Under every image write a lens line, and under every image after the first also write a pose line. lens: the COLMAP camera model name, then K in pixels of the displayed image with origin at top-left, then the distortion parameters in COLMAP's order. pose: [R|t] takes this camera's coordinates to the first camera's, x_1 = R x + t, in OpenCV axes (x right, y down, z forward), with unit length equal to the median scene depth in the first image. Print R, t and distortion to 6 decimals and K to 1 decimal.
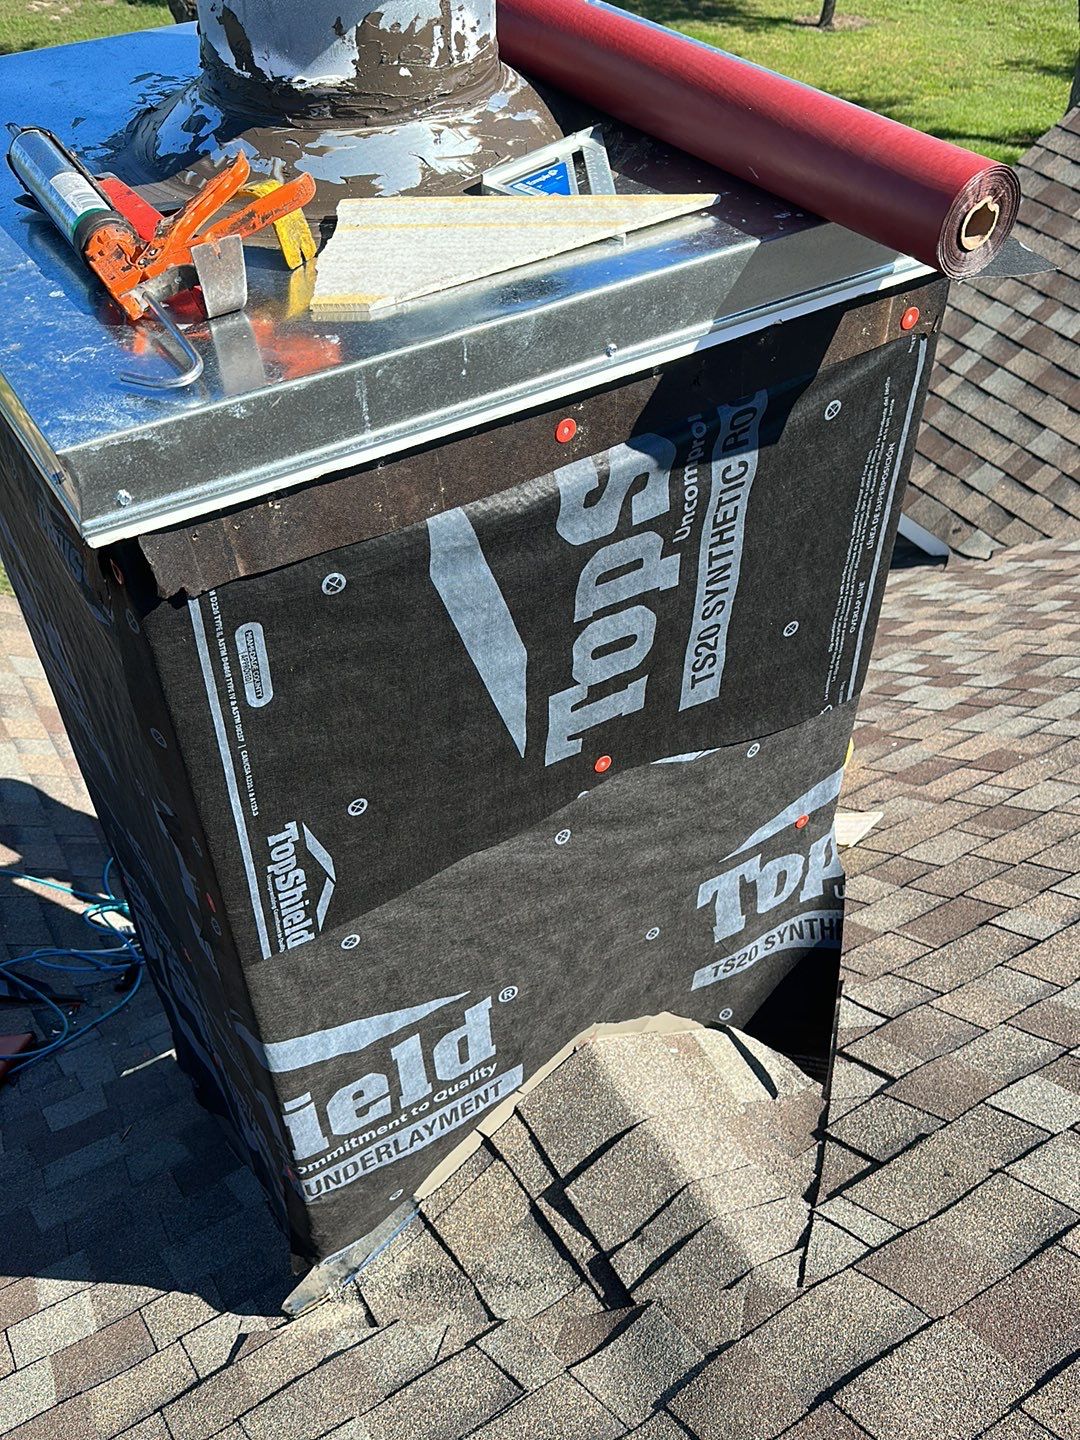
lens RADIAL K [[1284.4, 0, 540.0], [0, 1284.4, 720.0], [0, 0, 1]] dist [0.174209, -0.355074]
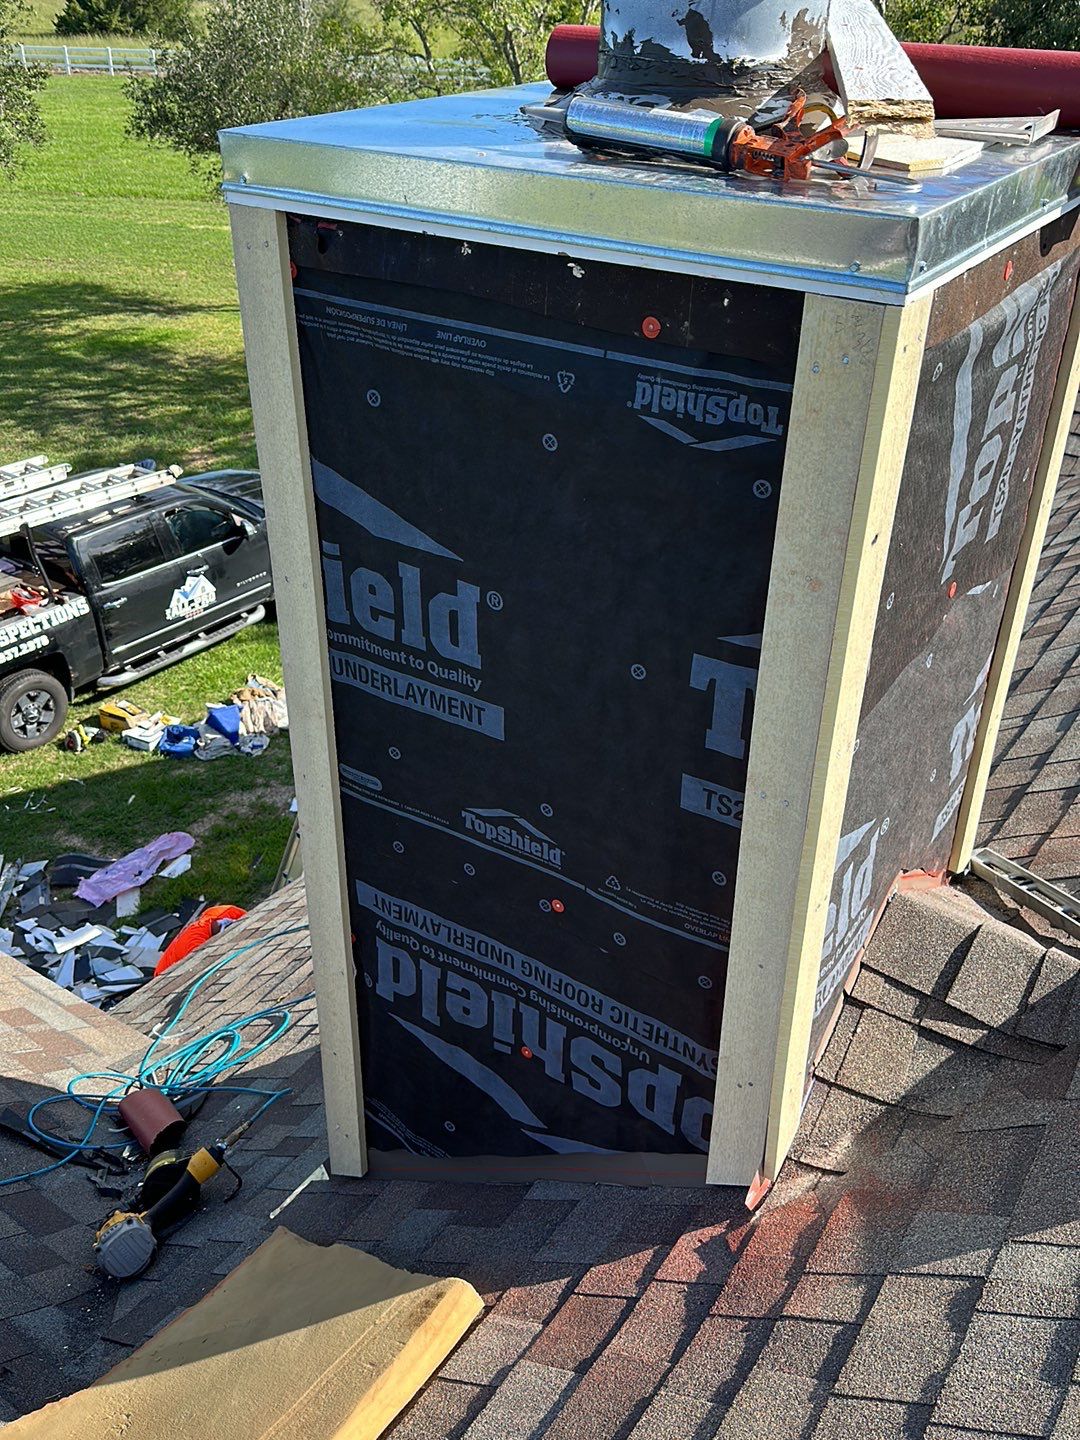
lens RADIAL K [[1284.3, 0, 541.7], [0, 1284.3, 724.6], [0, 0, 1]] dist [0.177388, -0.348360]
pose [[0.908590, -0.198320, 0.367604, -0.752748], [0.266640, 0.952826, -0.144999, 0.220431], [-0.321507, 0.229763, 0.918609, -0.001806]]
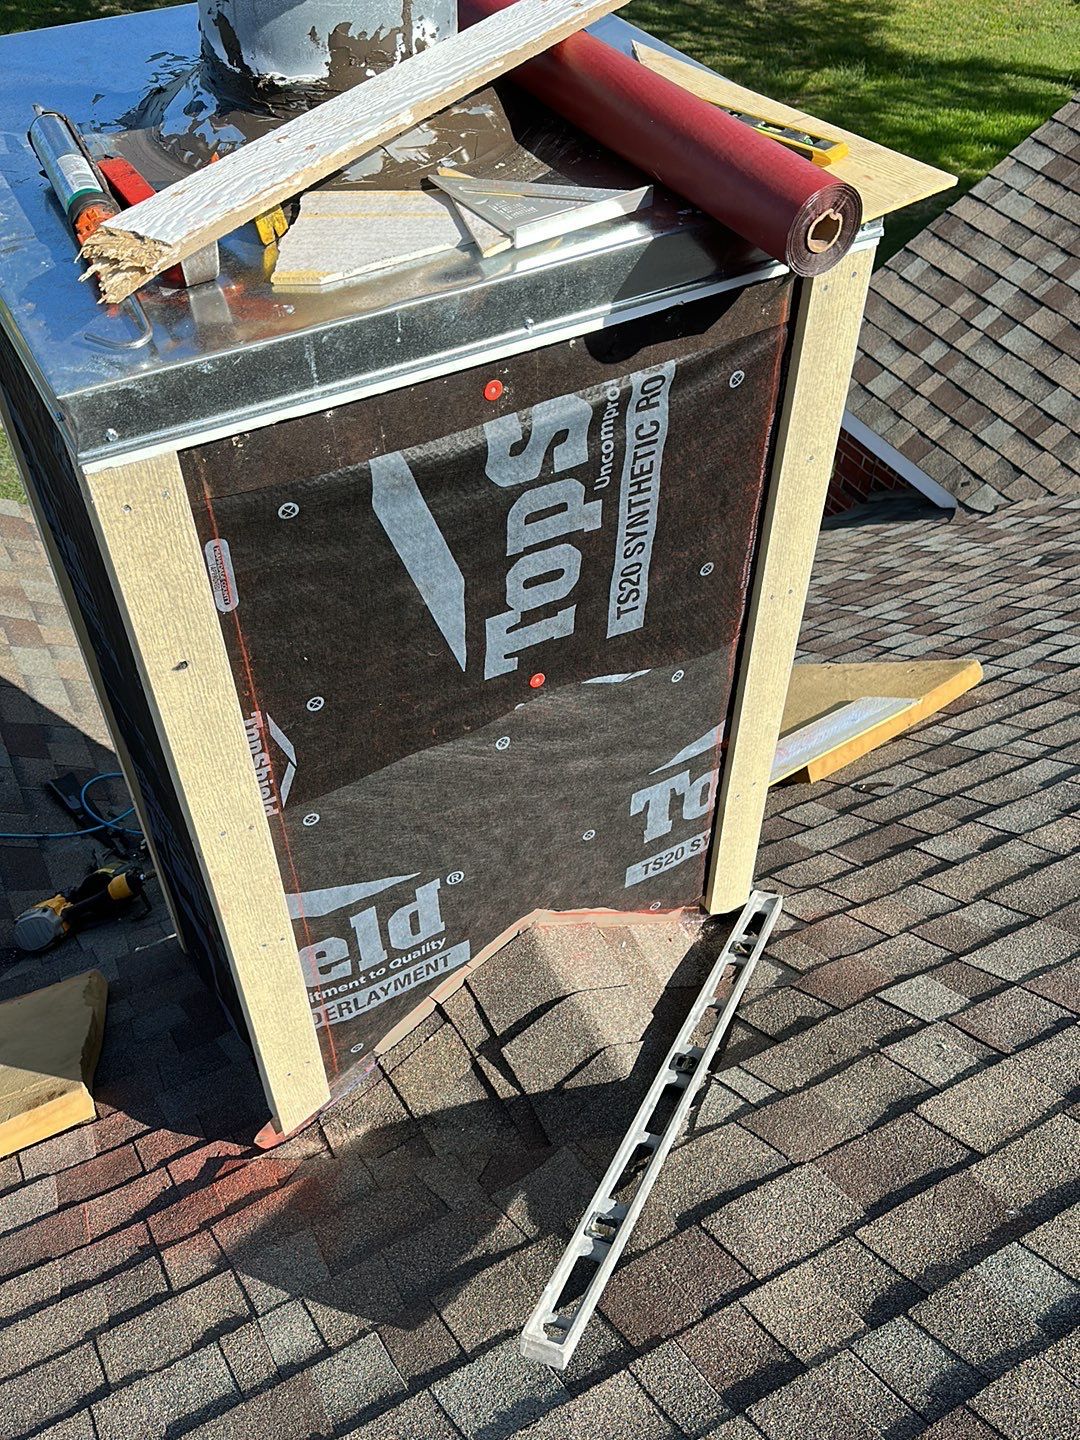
lens RADIAL K [[1284.3, 0, 541.7], [0, 1284.3, 724.6], [0, 0, 1]] dist [0.177388, -0.348360]
pose [[0.998532, 0.046150, -0.028338, 0.081821], [-0.044610, 0.997610, 0.052762, 0.011815], [0.030706, -0.051421, 0.998205, -0.143792]]
